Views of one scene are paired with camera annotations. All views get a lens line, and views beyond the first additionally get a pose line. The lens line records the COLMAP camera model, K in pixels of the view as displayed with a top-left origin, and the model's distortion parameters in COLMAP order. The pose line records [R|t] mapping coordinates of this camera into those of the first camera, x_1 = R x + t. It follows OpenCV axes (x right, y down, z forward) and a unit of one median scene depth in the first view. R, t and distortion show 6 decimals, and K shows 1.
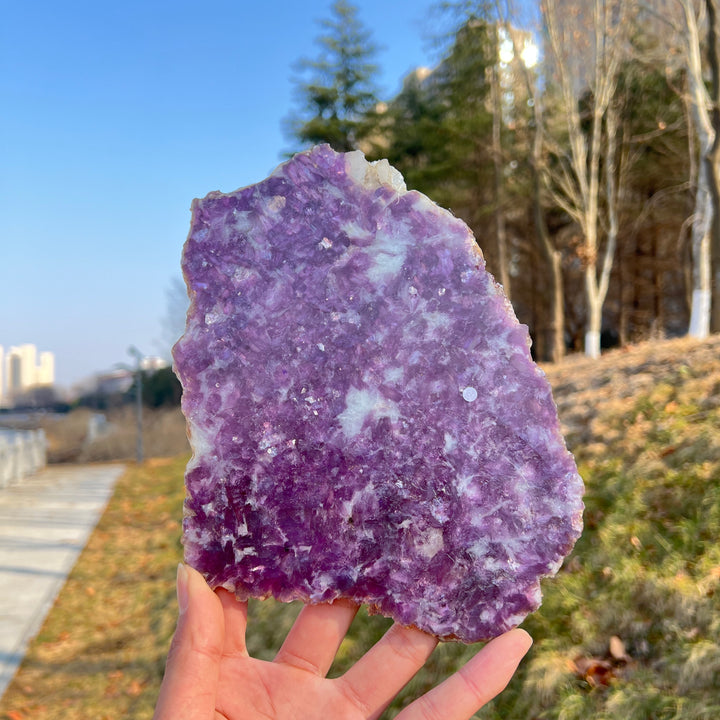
lens RADIAL K [[741.4, 0, 351.0], [0, 741.4, 360.7], [0, 0, 1]] dist [-0.003465, 0.012358]
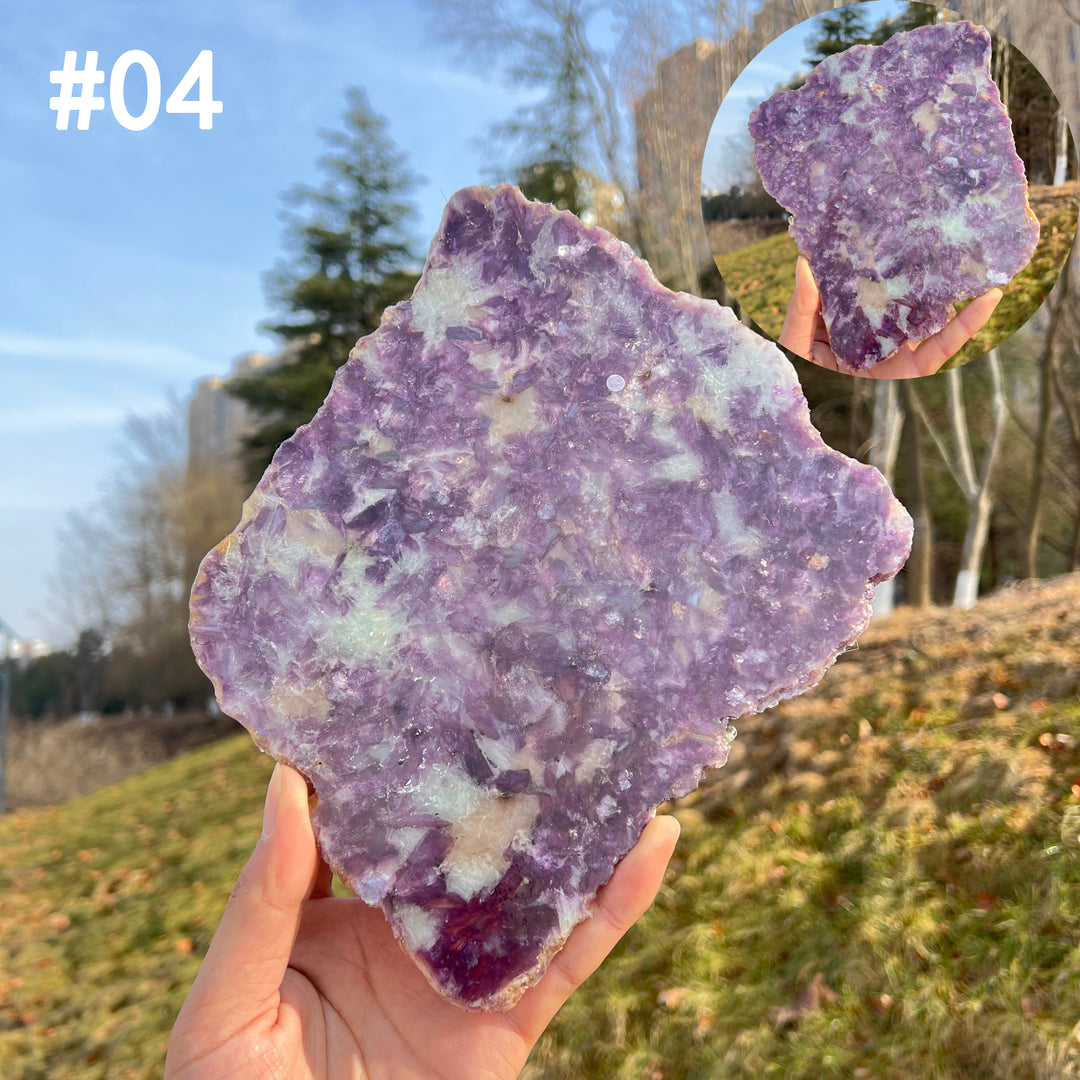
lens RADIAL K [[1109.9, 0, 538.3], [0, 1109.9, 535.5], [0, 0, 1]] dist [0.003403, 0.001564]
pose [[0.985987, 0.026580, 0.164692, -0.037057], [-0.009666, 0.994669, -0.102662, 0.009635], [-0.166543, 0.099631, 0.980988, 0.086844]]
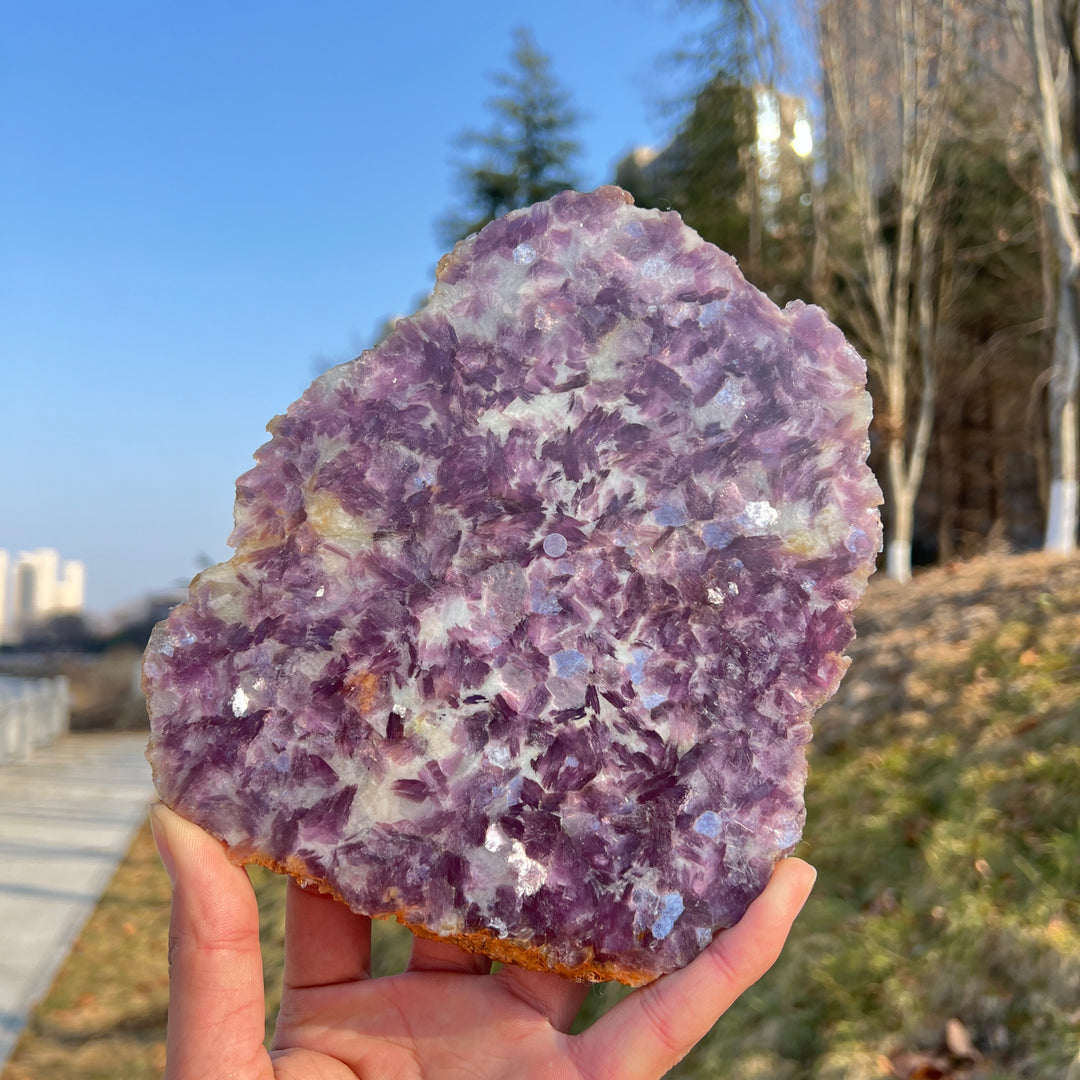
lens RADIAL K [[1114.7, 0, 533.5], [0, 1114.7, 535.4], [0, 0, 1]] dist [-0.005148, 0.007386]
pose [[0.999897, 0.014292, 0.000972, -0.004551], [-0.014241, 0.999072, -0.040660, 0.001378], [-0.001552, 0.040642, 0.999173, 0.015055]]
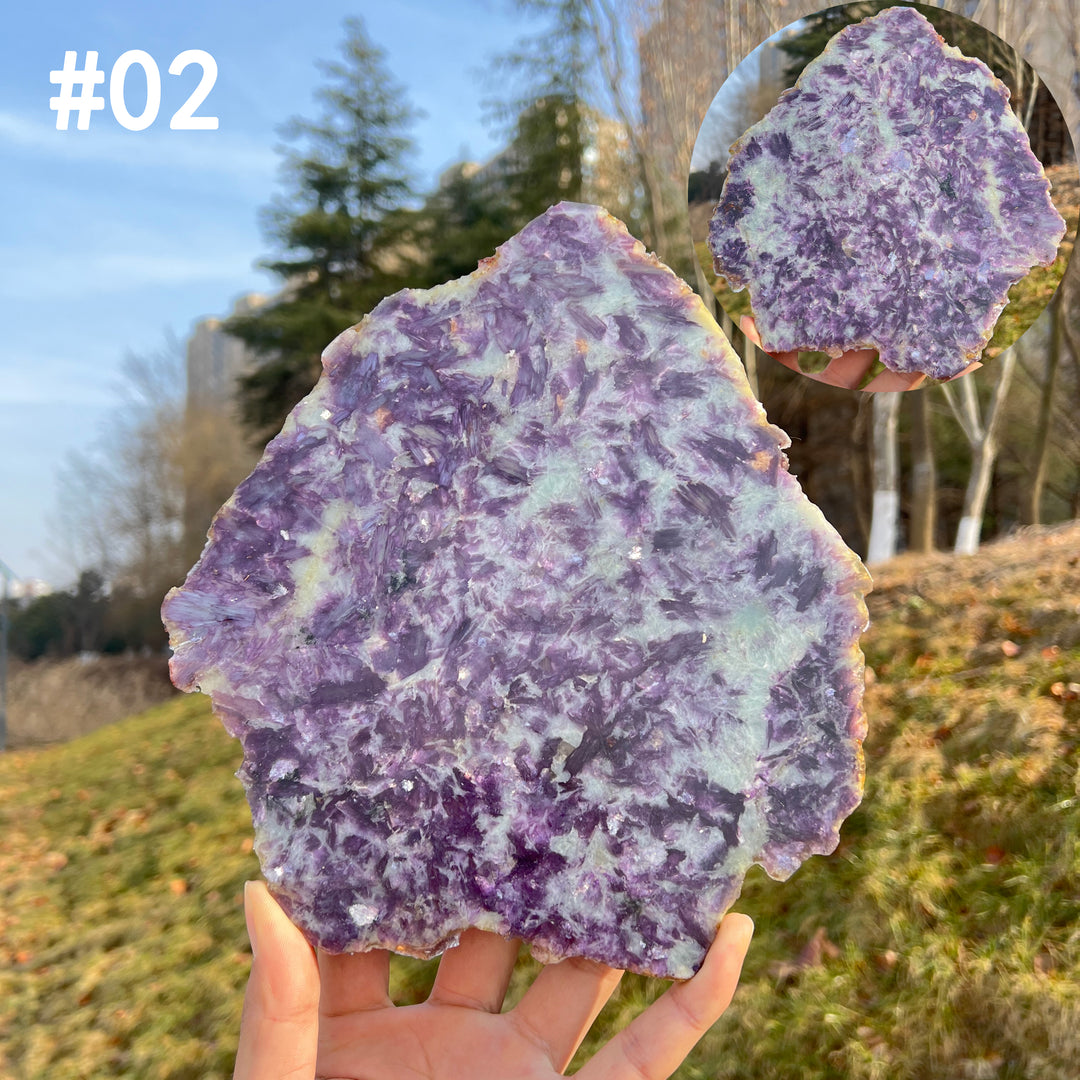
lens RADIAL K [[1109.2, 0, 536.4], [0, 1109.2, 536.3], [0, 0, 1]] dist [-0.002820, 0.010080]
pose [[0.986064, 0.025145, 0.164454, -0.031444], [-0.016881, 0.998532, -0.051463, 0.009723], [-0.165507, 0.047970, 0.985041, 0.110765]]
